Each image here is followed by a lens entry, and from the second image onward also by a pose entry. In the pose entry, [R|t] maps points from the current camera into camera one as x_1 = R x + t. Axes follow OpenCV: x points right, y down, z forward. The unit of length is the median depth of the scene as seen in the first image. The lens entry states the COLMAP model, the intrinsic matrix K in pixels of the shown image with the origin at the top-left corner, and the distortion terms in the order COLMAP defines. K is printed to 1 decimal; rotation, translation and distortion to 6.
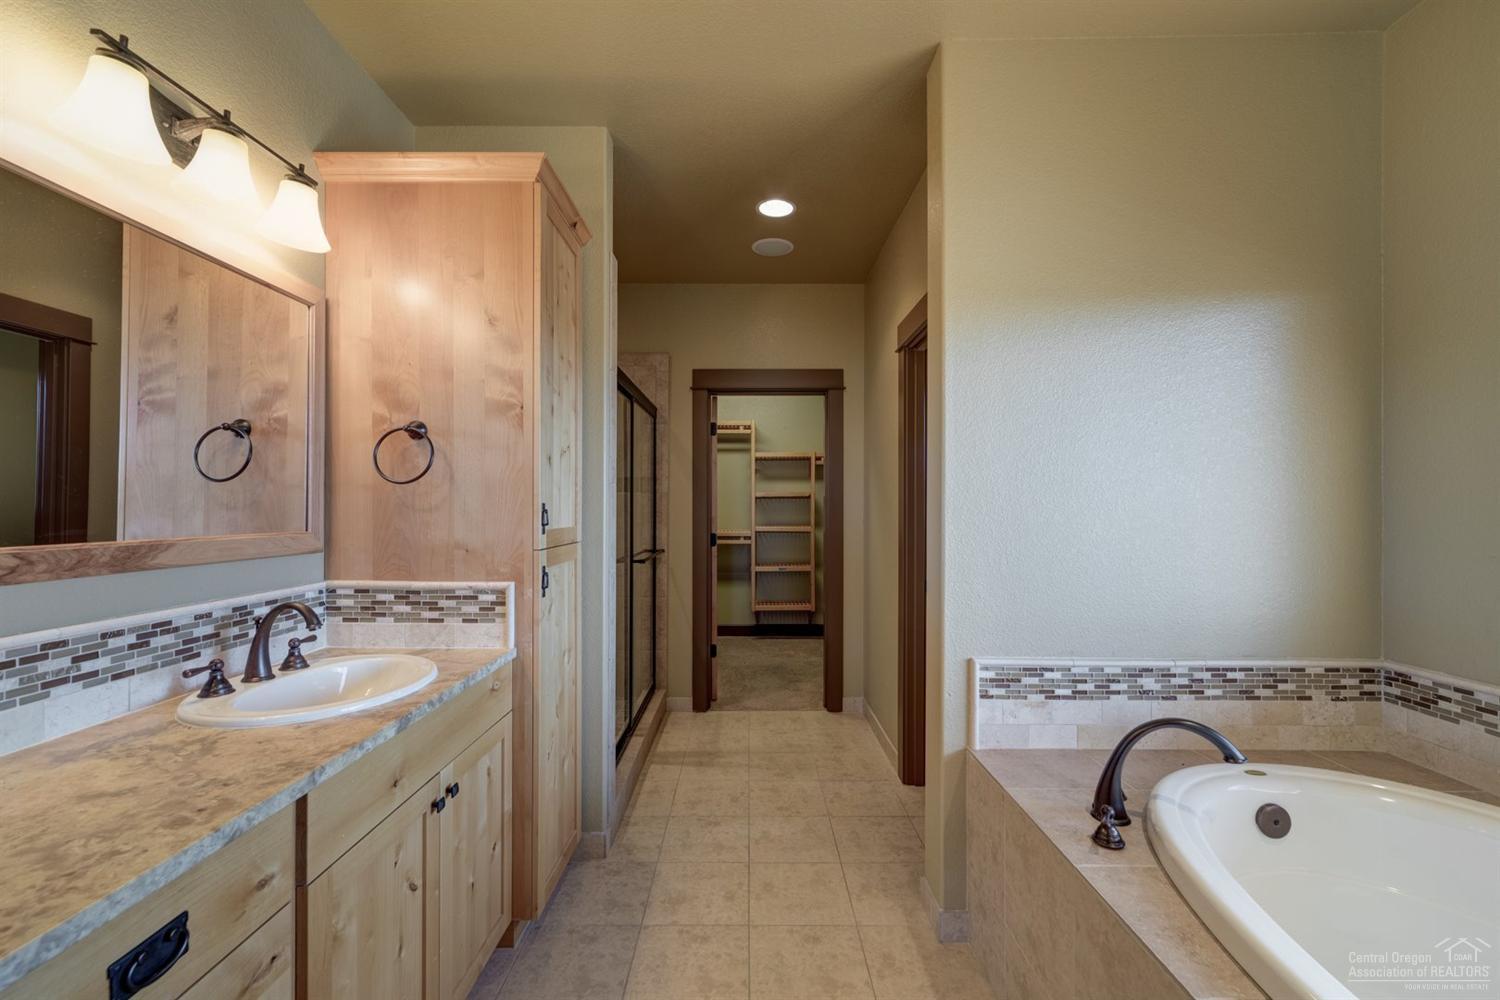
lens RADIAL K [[579.0, 0, 750.0], [0, 579.0, 500.0], [0, 0, 1]] dist [0.000739, 0.000148]
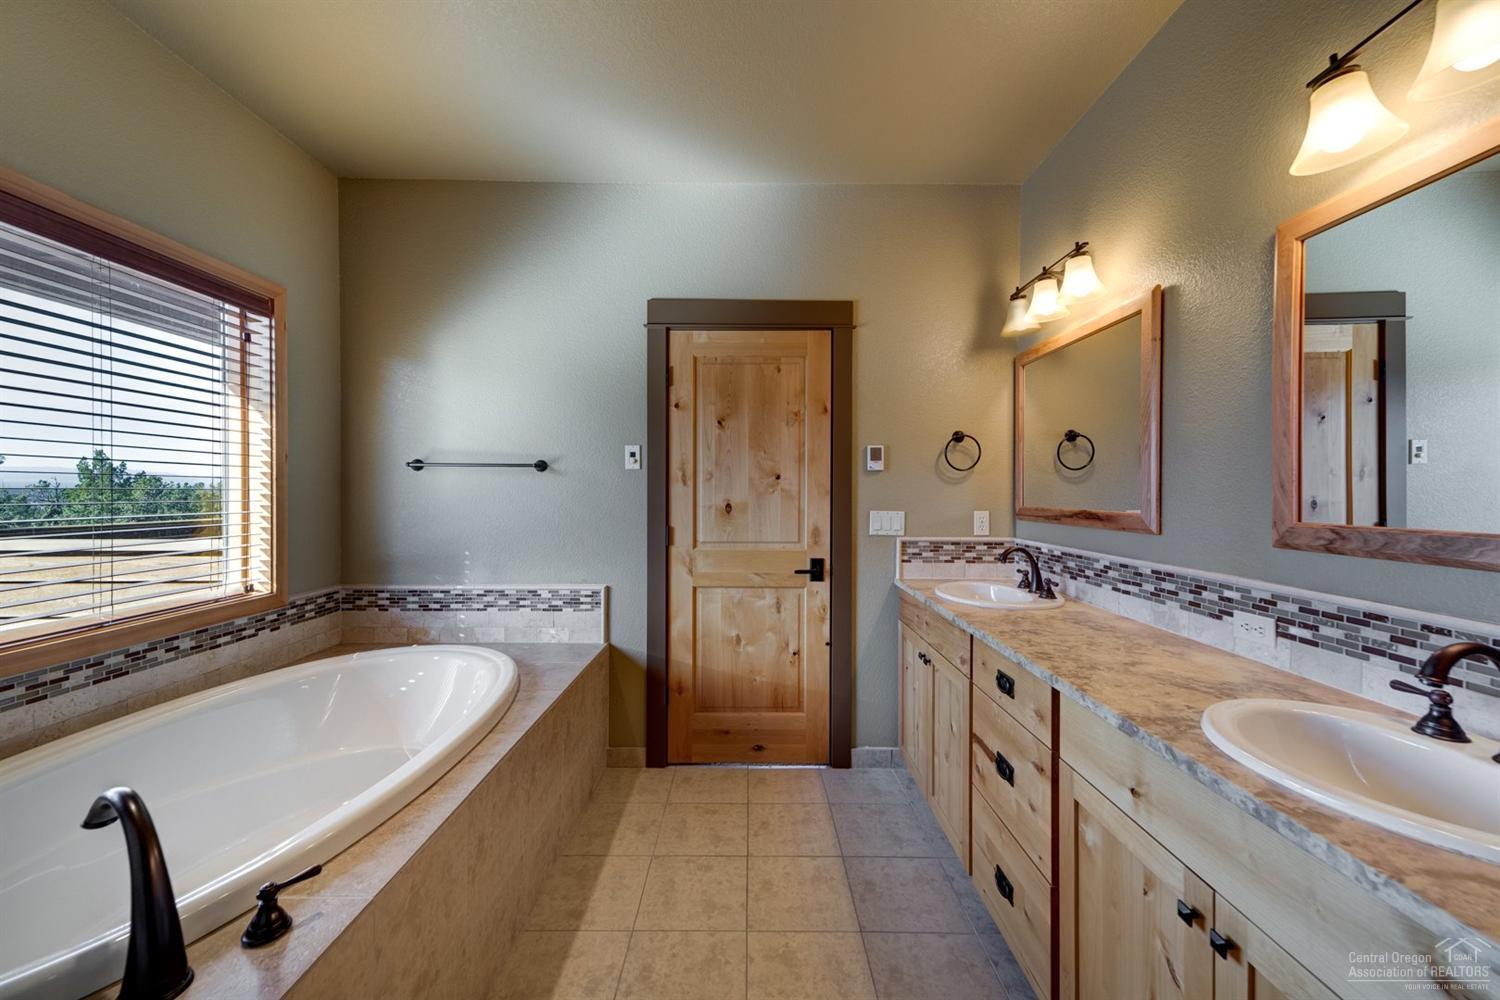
lens RADIAL K [[579.0, 0, 750.0], [0, 579.0, 500.0], [0, 0, 1]] dist [0.000739, 0.000148]
pose [[-0.999972, -0.007371, 0.001518, -0.002424], [-0.007364, 0.999961, 0.004957, 0.029968], [-0.001554, 0.004945, -0.999987, 2.136574]]
